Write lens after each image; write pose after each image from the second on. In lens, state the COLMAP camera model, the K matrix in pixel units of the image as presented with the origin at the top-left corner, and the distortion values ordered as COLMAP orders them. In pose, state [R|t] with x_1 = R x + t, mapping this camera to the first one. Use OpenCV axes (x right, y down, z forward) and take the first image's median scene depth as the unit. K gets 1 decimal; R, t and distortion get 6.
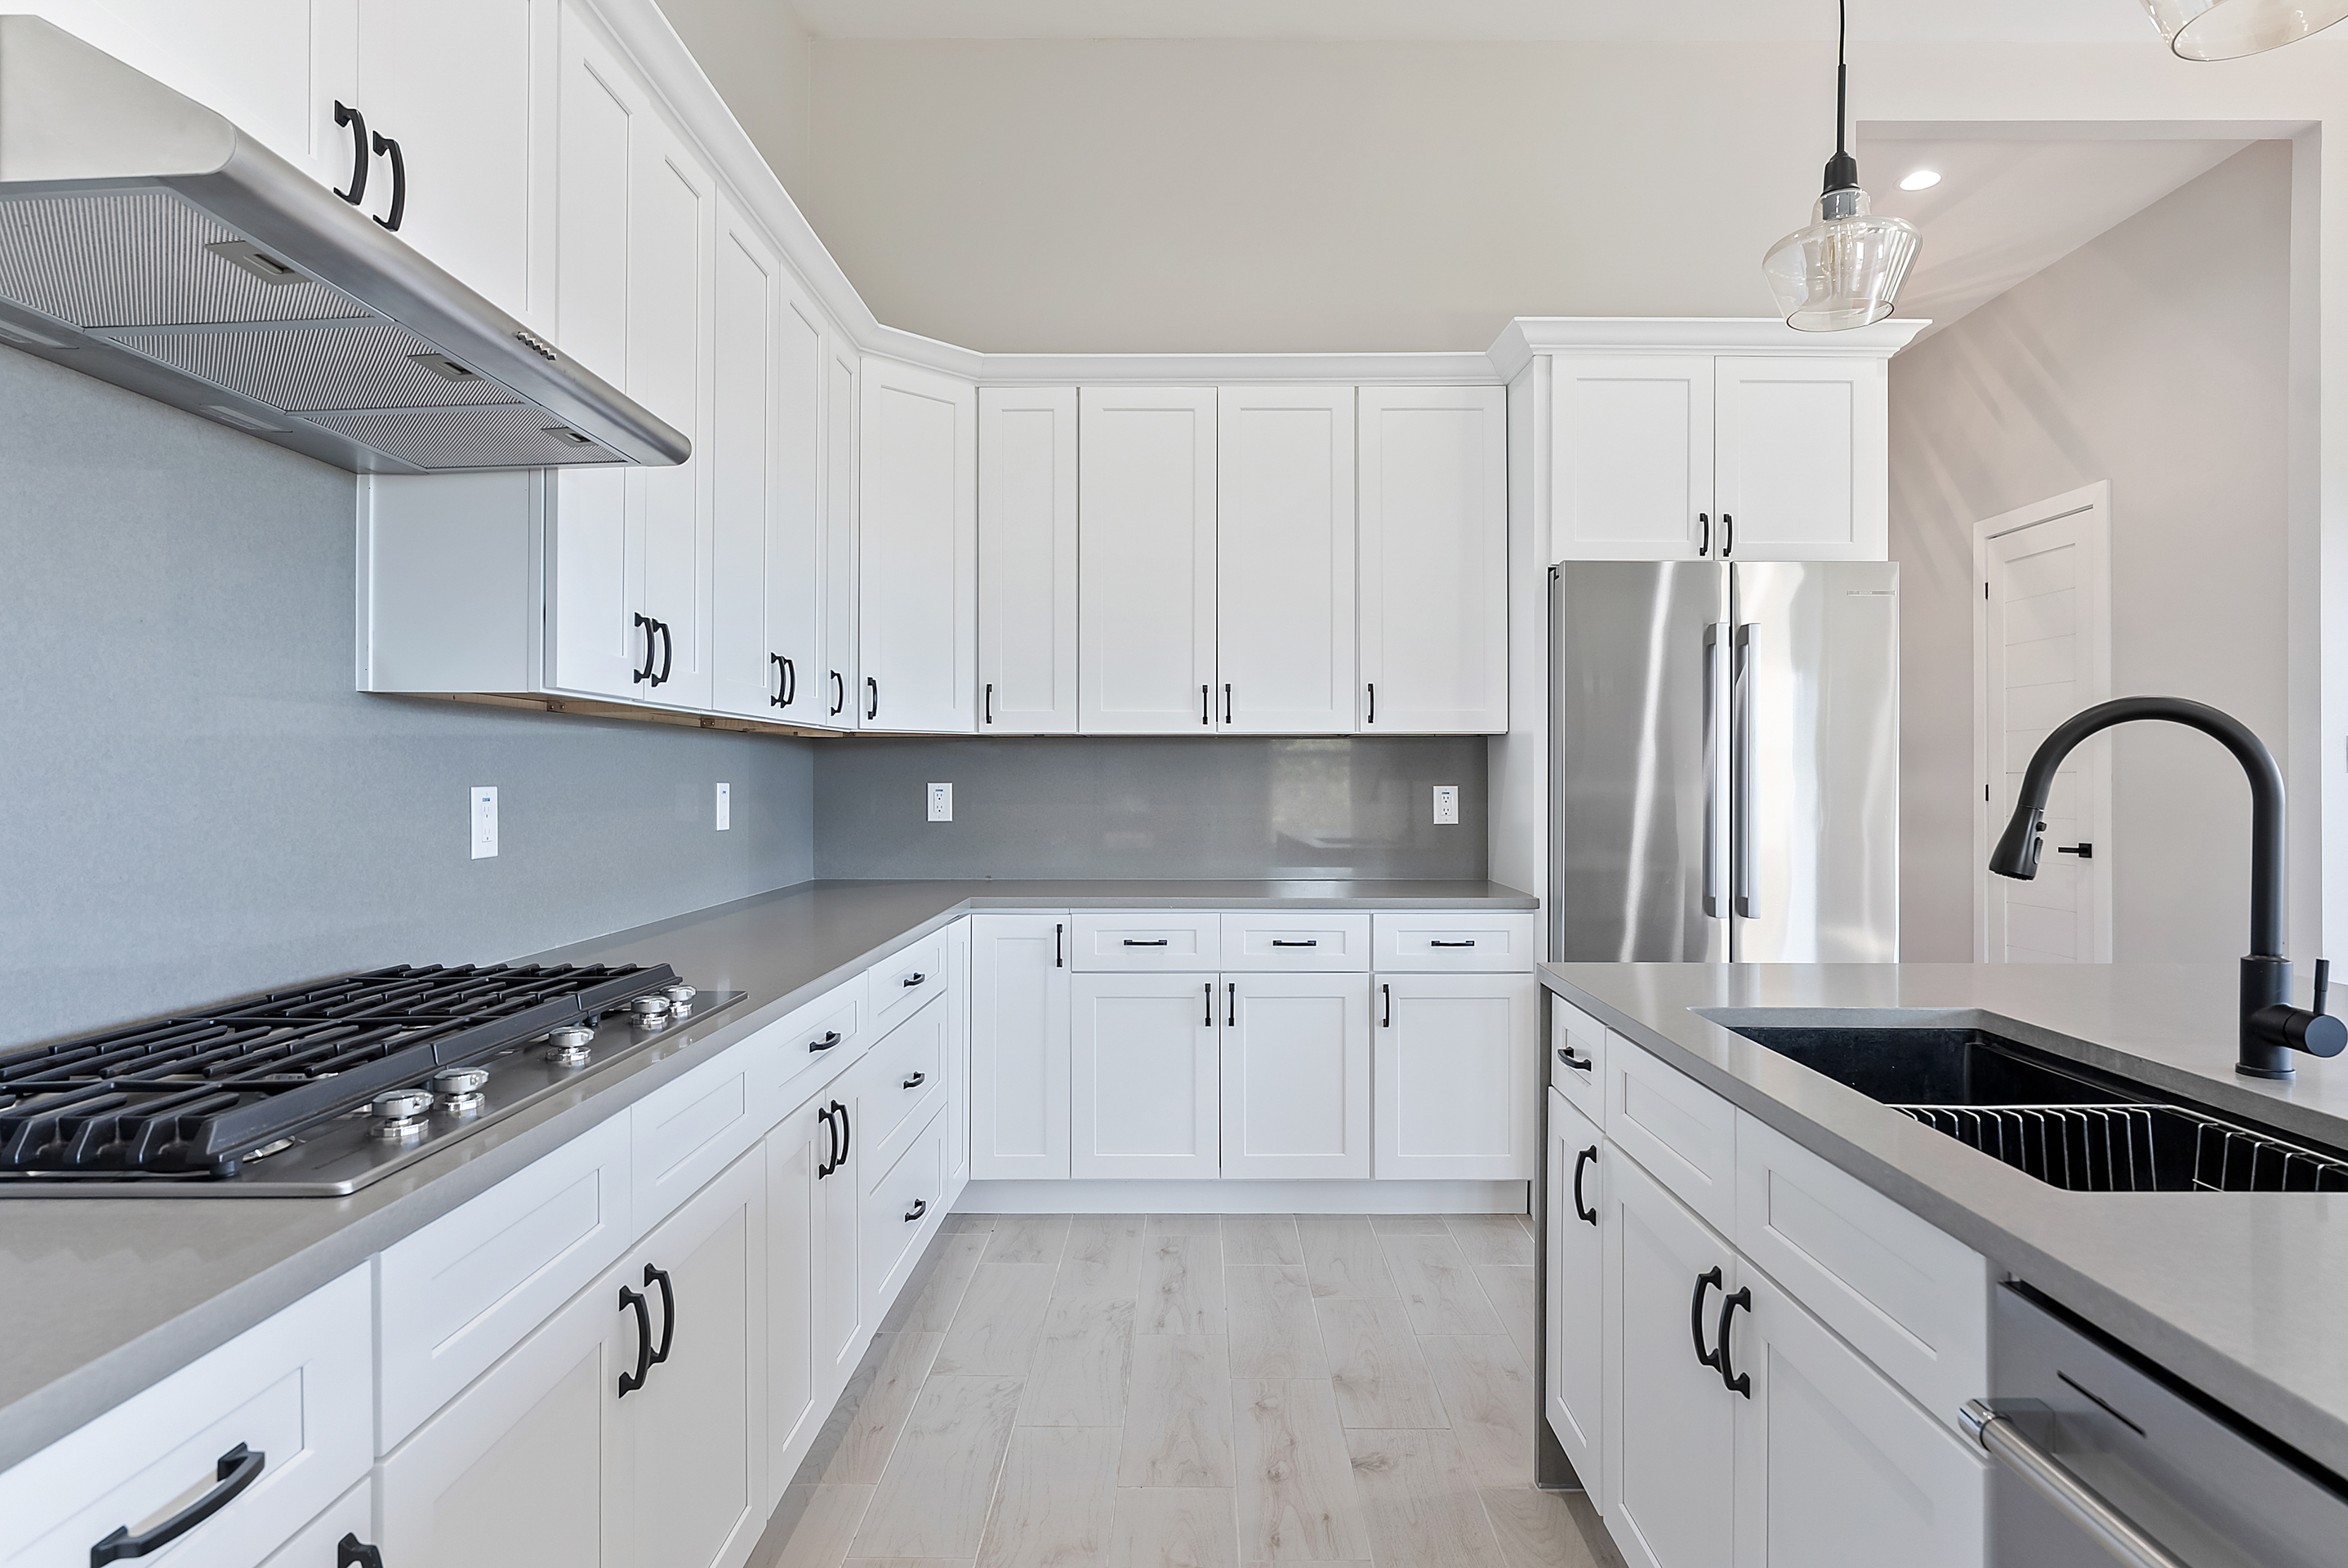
lens RADIAL K [[1281.1, 0, 1196.5], [0, 1281.1, 782.7], [0, 0, 1]] dist [0.000062, 0.000850]
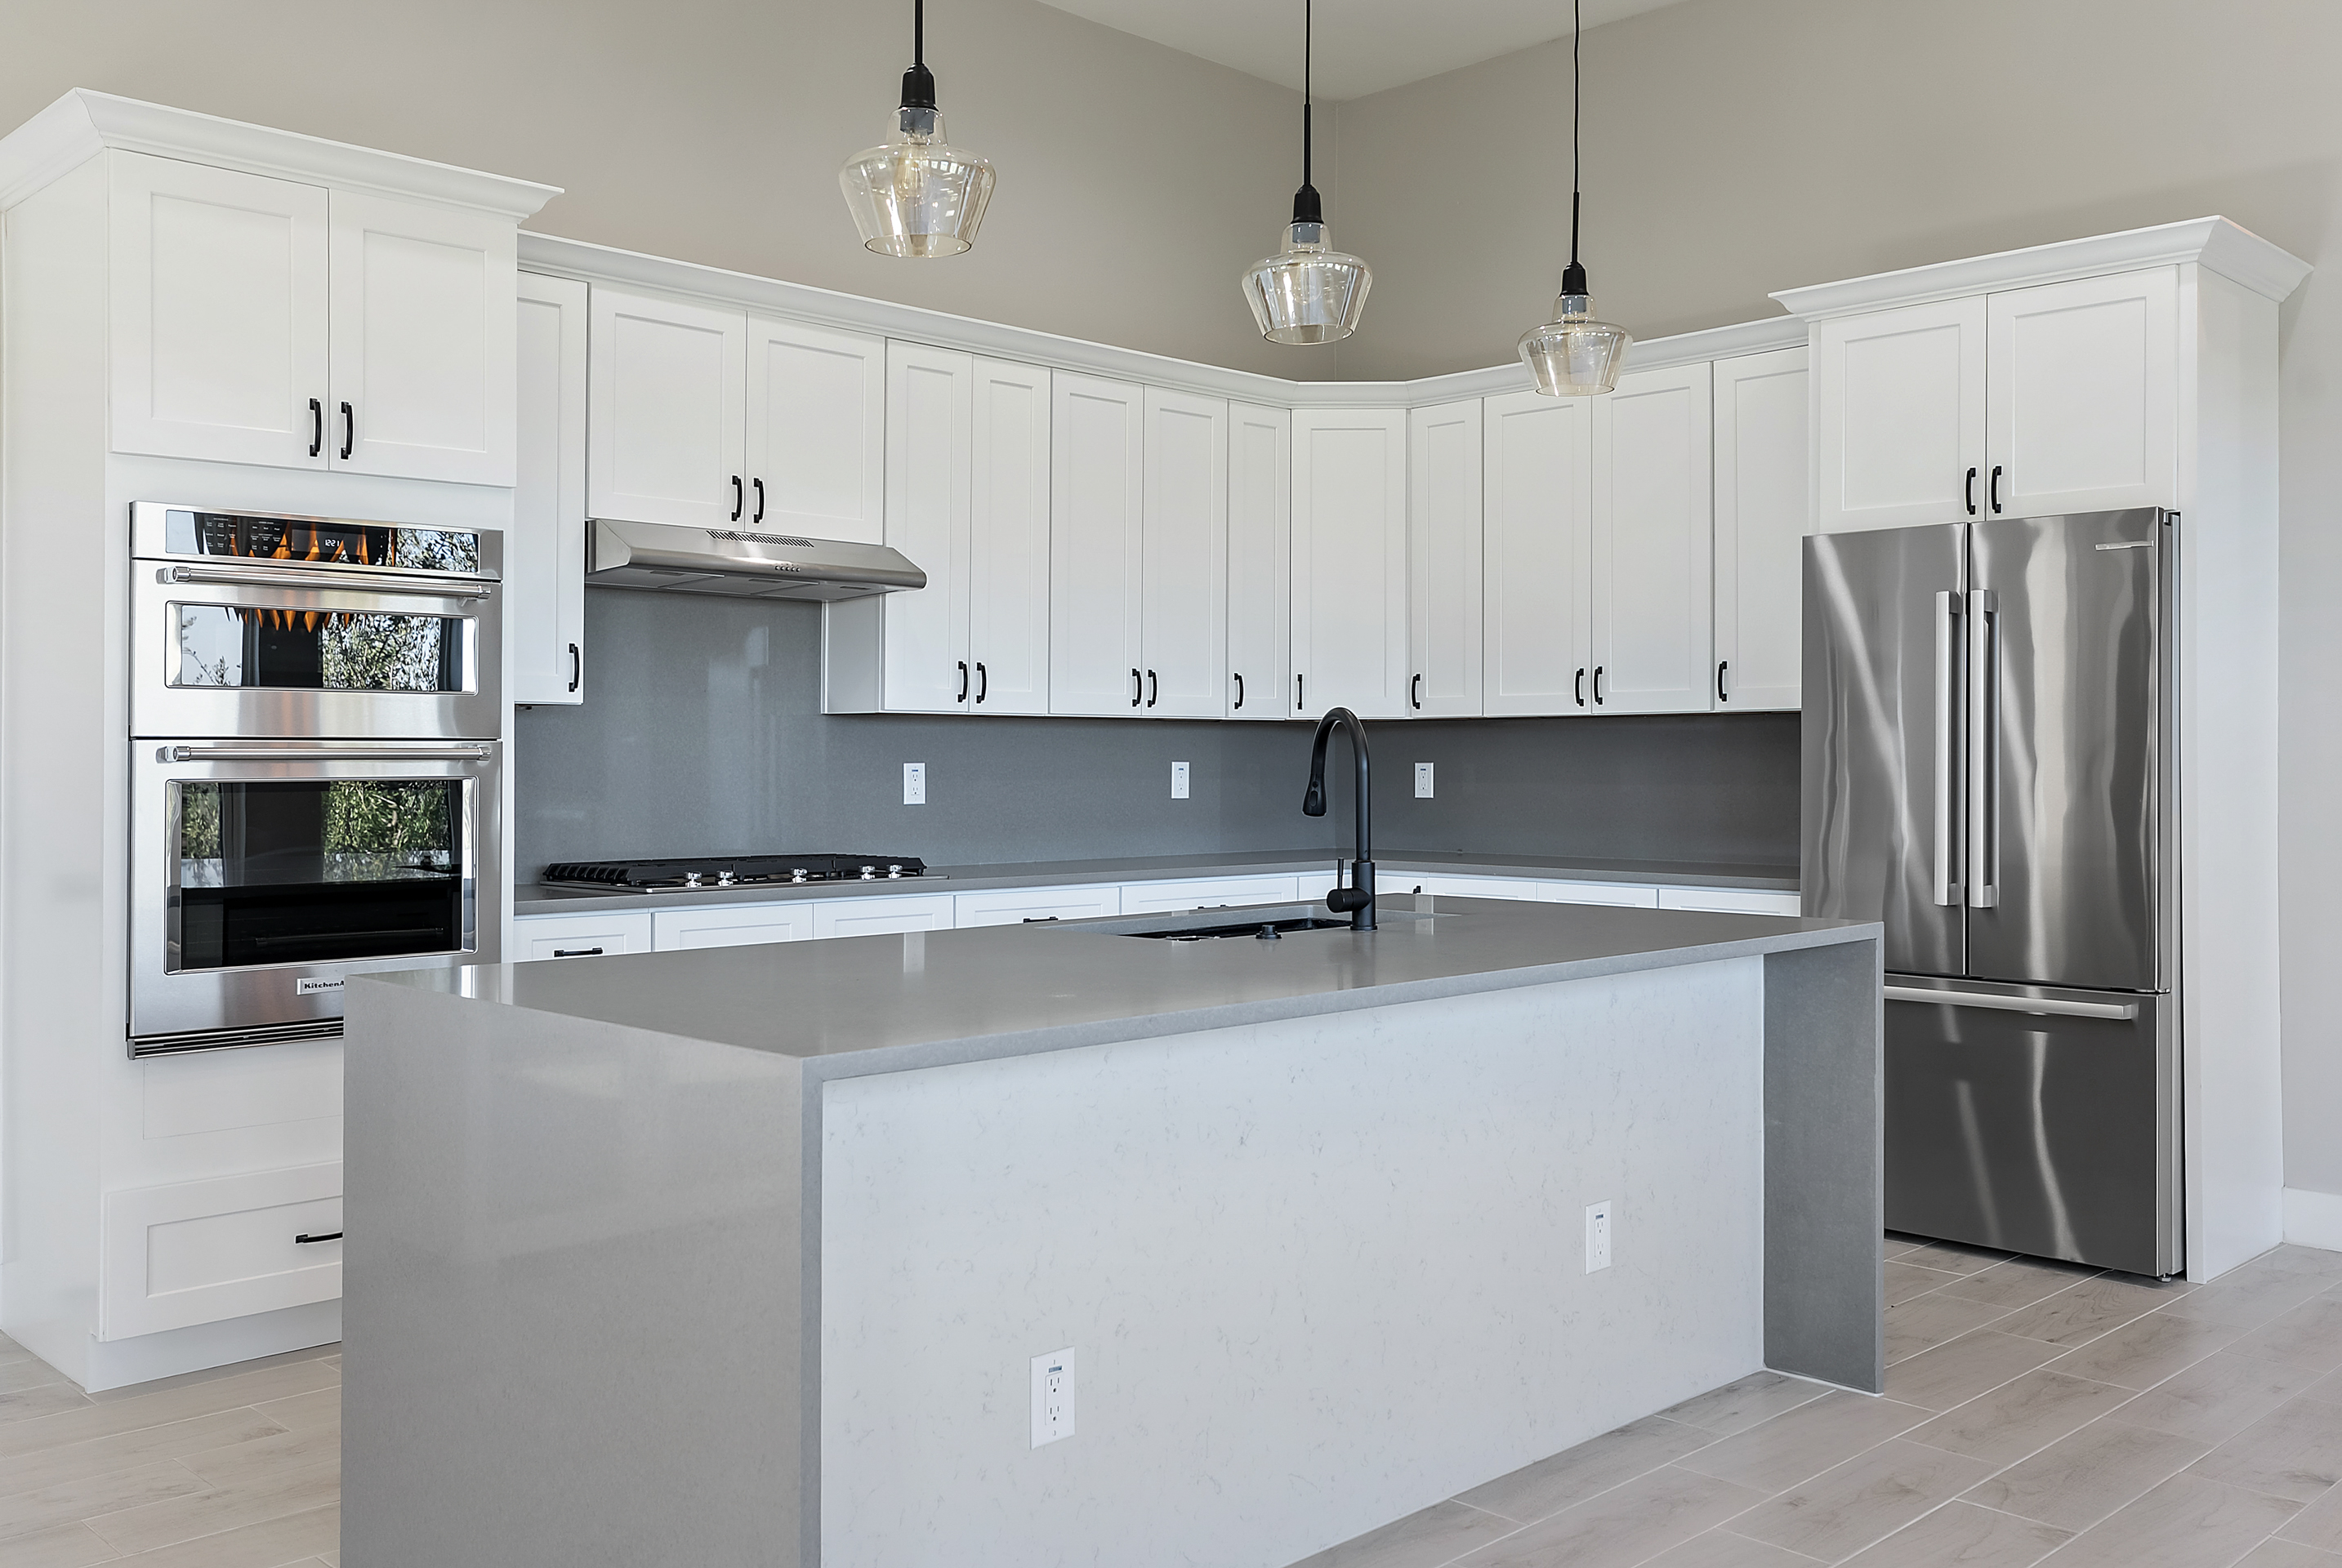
lens RADIAL K [[2025.4, 0, 1170.7], [0, 2025.4, 747.2], [0, 0, 1]] dist [0.009642, 0.003352]
pose [[0.703039, -0.005467, -0.711130, 0.990607], [-0.001675, 0.999955, -0.009343, 0.004020], [0.711149, 0.007760, 0.702998, -0.413653]]
